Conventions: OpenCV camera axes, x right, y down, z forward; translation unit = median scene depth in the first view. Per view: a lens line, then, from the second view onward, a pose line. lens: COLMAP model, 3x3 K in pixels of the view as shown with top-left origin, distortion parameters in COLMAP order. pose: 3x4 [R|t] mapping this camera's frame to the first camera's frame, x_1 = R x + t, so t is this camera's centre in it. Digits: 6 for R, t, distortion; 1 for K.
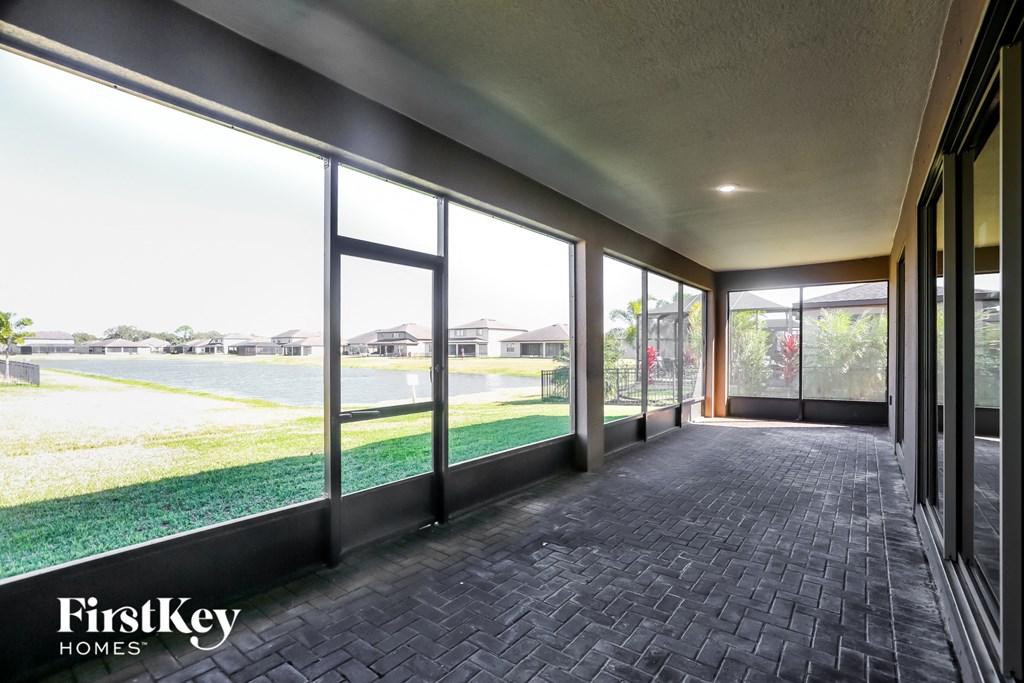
lens RADIAL K [[464.6, 0, 512.0], [0, 464.6, 341.5], [0, 0, 1]] dist [-0.001381, 0.000028]
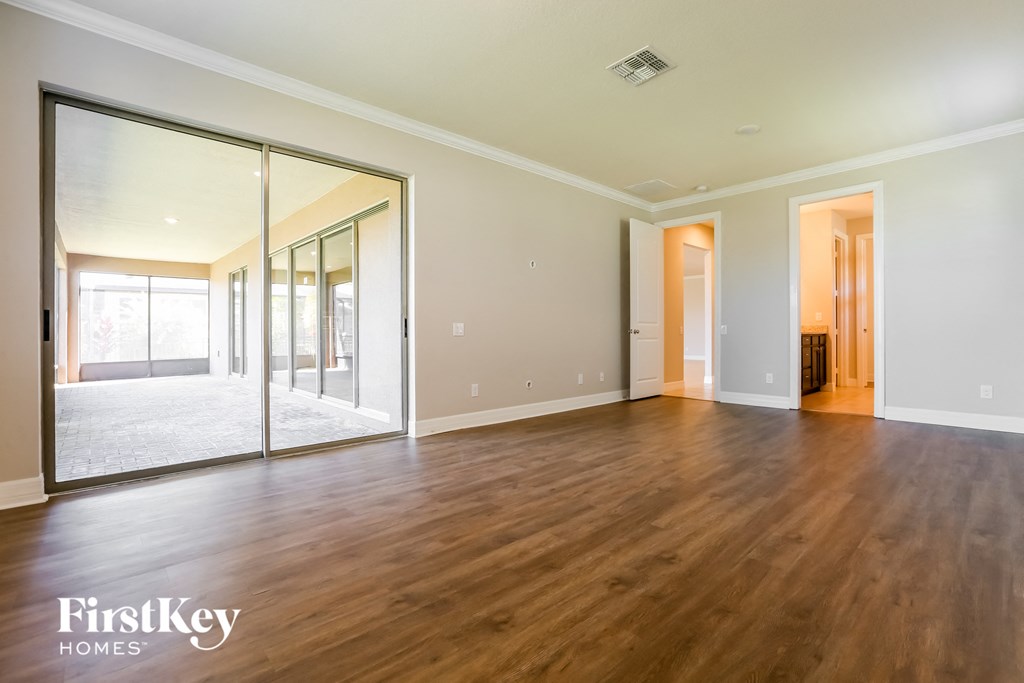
lens RADIAL K [[464.6, 0, 512.0], [0, 464.6, 341.5], [0, 0, 1]] dist [-0.001381, 0.000028]
pose [[0.185735, -0.021779, 0.982358, -0.489151], [-0.011233, 0.999642, 0.024286, 0.025610], [-0.982536, -0.015546, 0.185424, -0.263561]]
